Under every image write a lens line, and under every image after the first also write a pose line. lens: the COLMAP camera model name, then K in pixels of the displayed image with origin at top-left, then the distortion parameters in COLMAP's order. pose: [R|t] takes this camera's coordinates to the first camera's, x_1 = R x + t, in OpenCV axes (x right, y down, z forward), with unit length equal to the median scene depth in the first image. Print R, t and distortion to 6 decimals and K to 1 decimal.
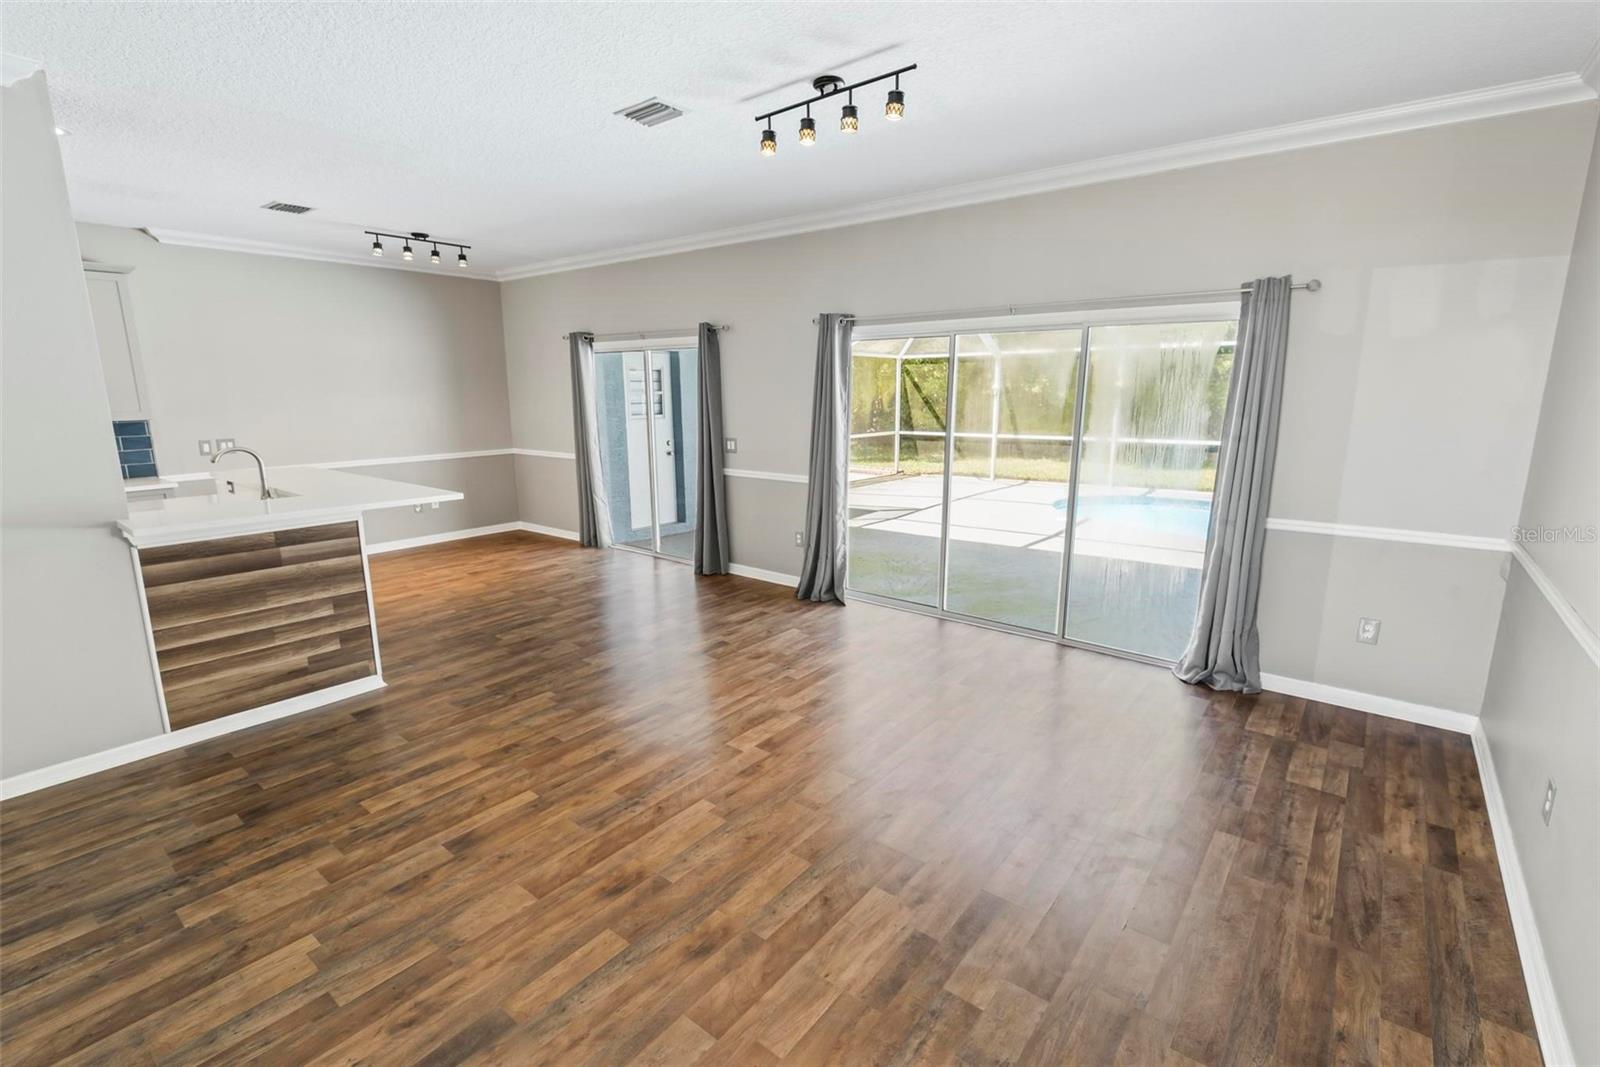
lens RADIAL K [[718.4, 0, 806.4], [0, 718.4, 526.2], [0, 0, 1]] dist [0.025372, -0.016609]
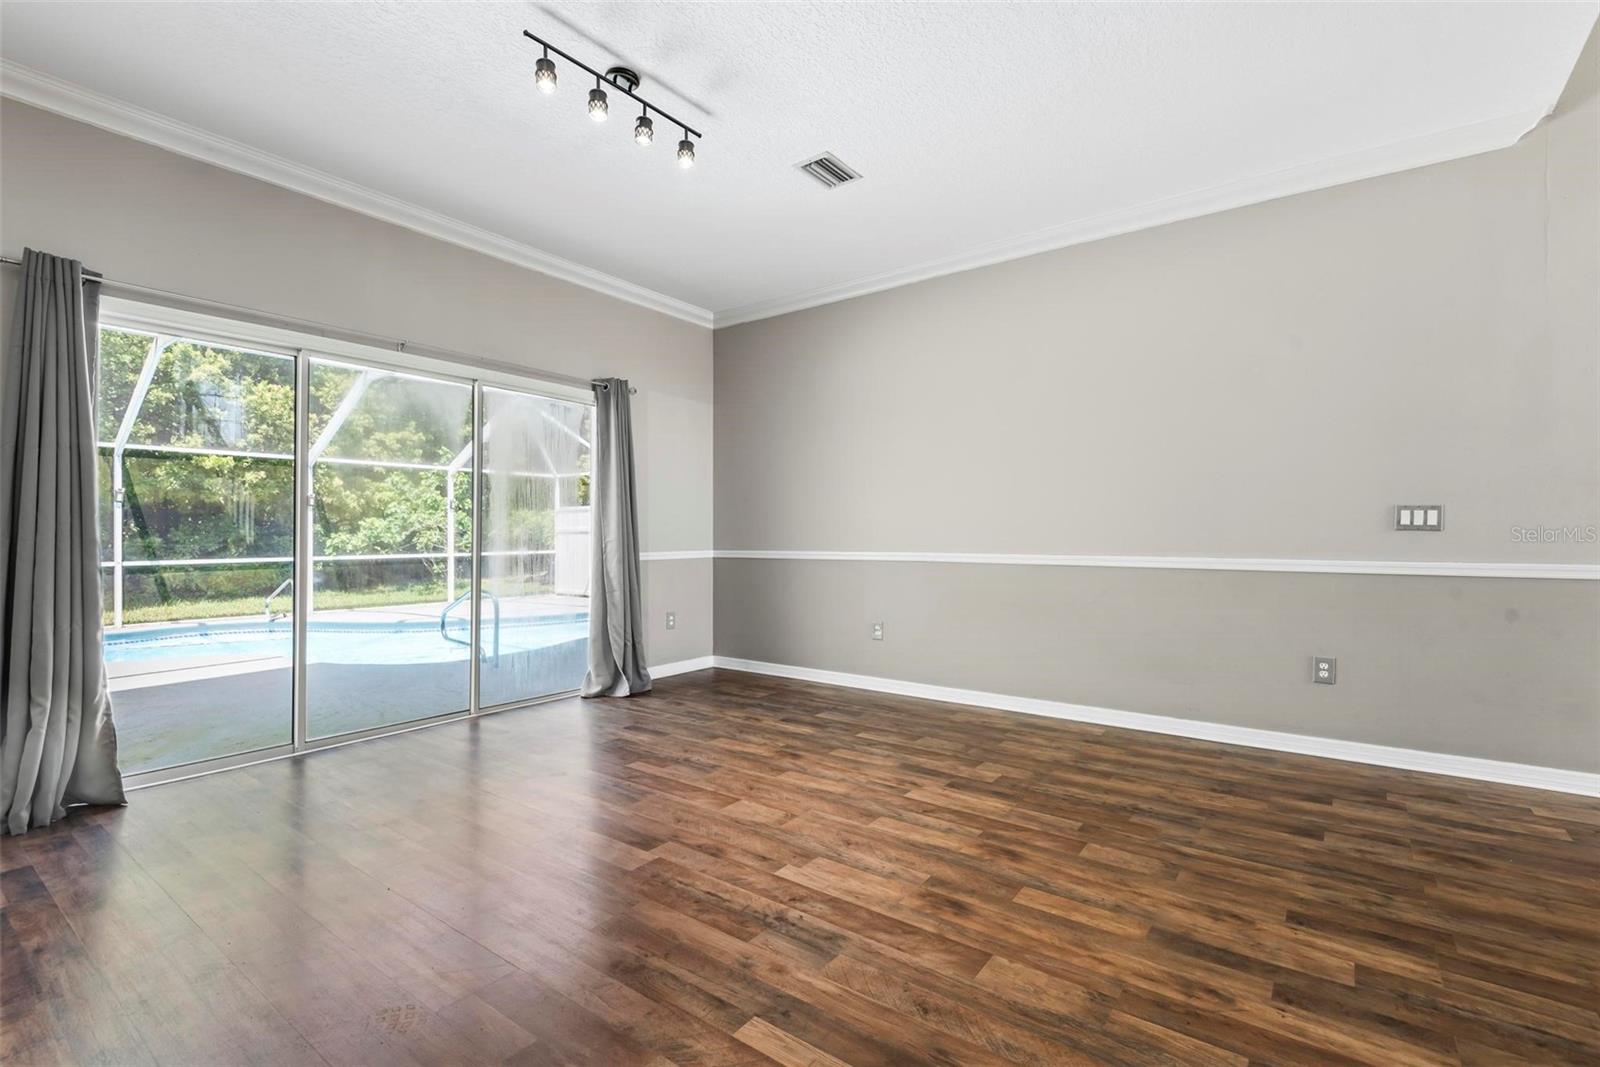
lens RADIAL K [[723.0, 0, 802.3], [0, 723.0, 528.6], [0, 0, 1]] dist [0.034029, -0.019685]
pose [[-0.029968, 0.011477, 0.999485, -0.884316], [0.192337, 0.981313, -0.005502, 0.019290], [-0.980871, 0.192073, -0.031615, 0.866553]]
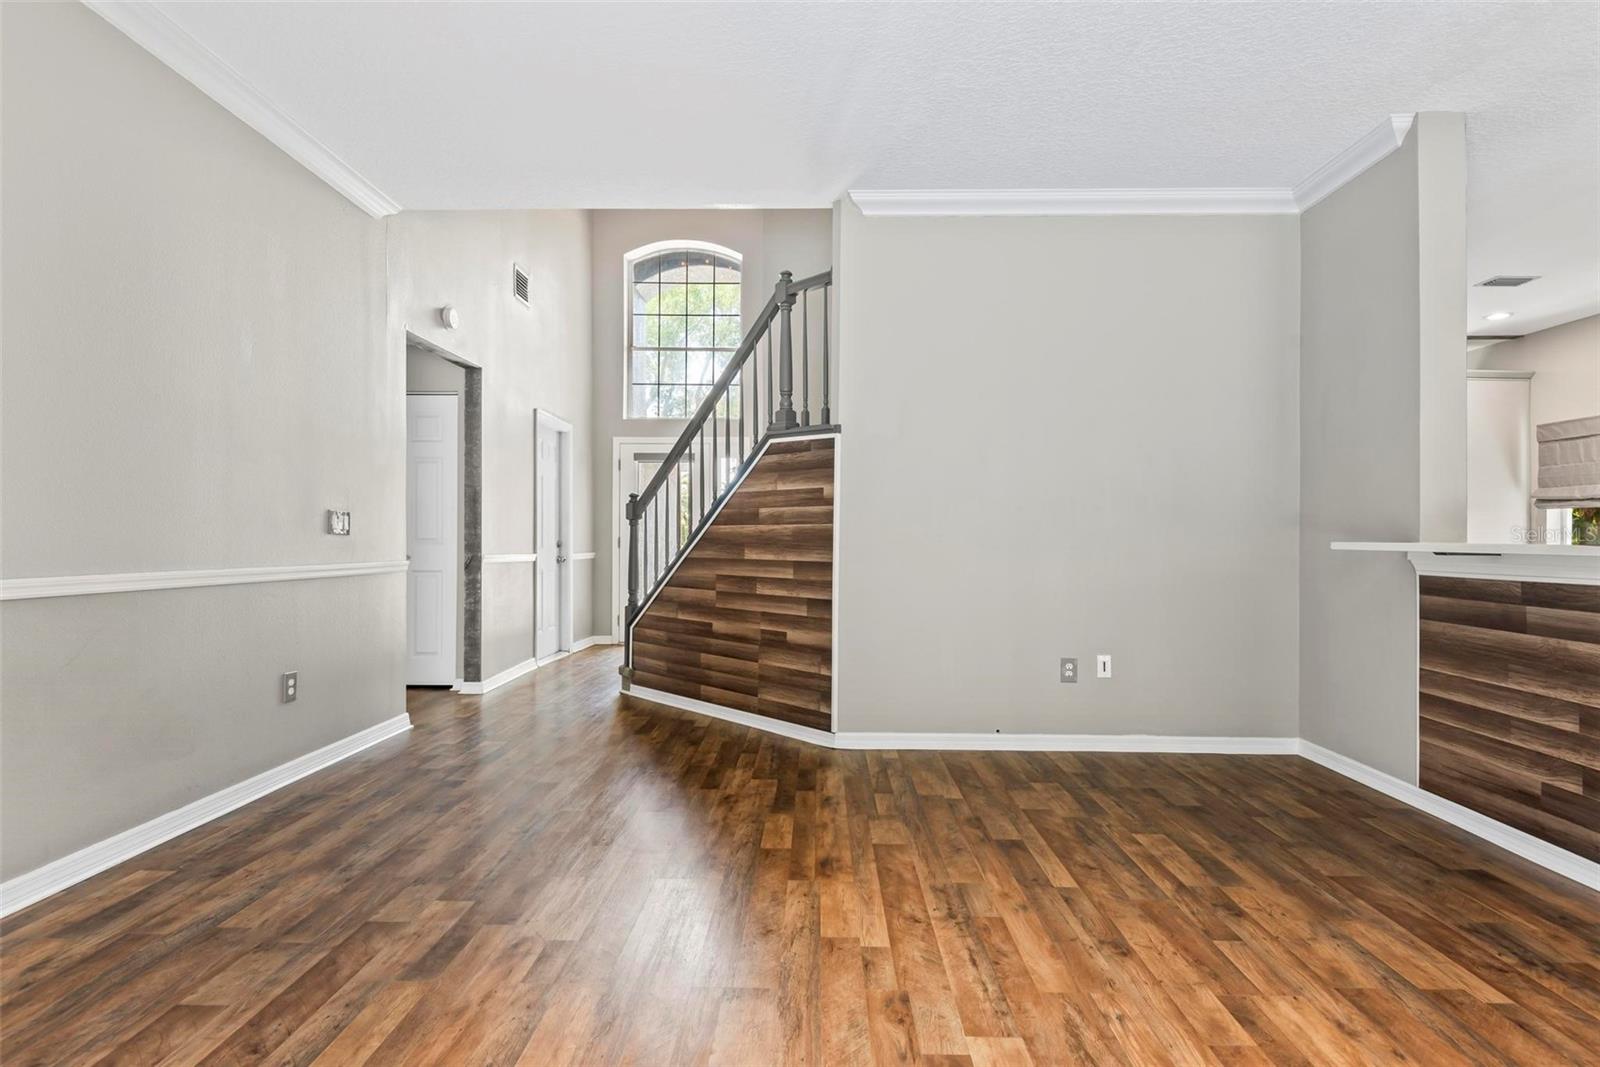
lens RADIAL K [[809.6, 0, 808.0], [0, 809.6, 536.5], [0, 0, 1]] dist [0.003387, -0.000158]
pose [[-0.792840, -0.001114, -0.609429, 0.342523], [-0.117174, 0.981619, 0.150644, -0.084295], [0.598059, 0.190846, -0.778398, 1.370019]]
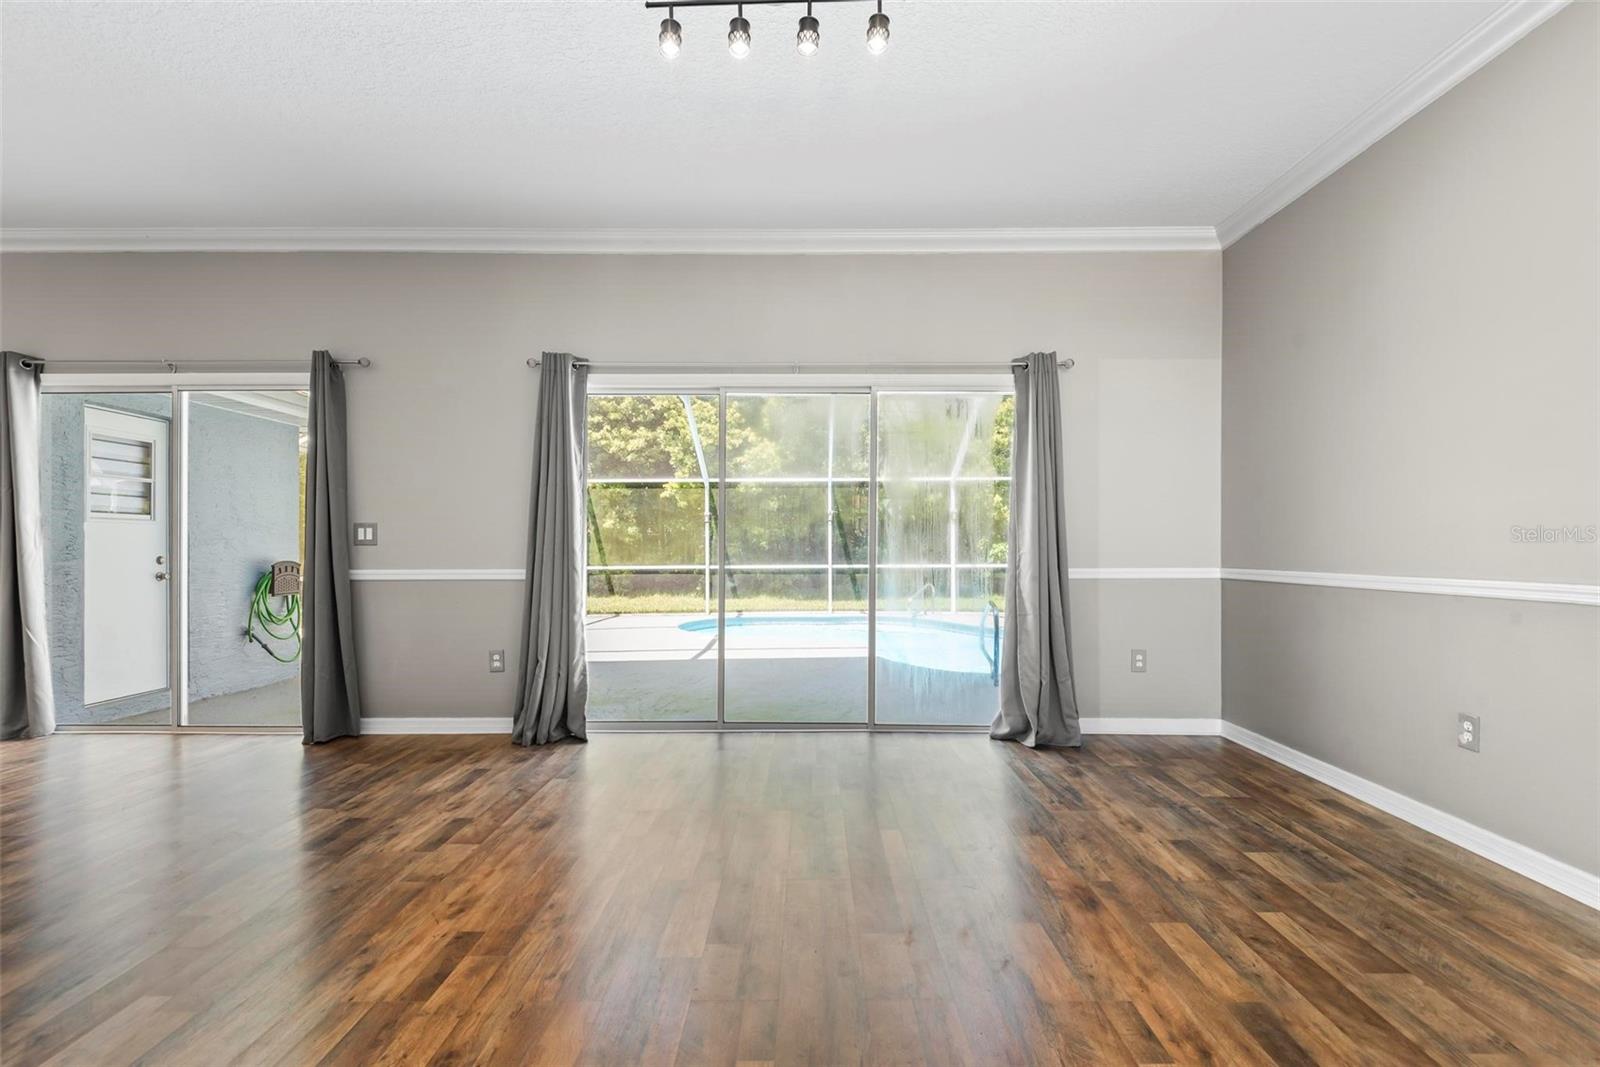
lens RADIAL K [[726.0, 0, 804.2], [0, 726.0, 544.8], [0, 0, 1]] dist [0.031869, -0.021442]
pose [[0.788289, 0.003711, 0.615294, -0.403912], [0.115289, 0.981381, -0.153623, 0.095454], [-0.604408, 0.192036, 0.773184, 0.463995]]
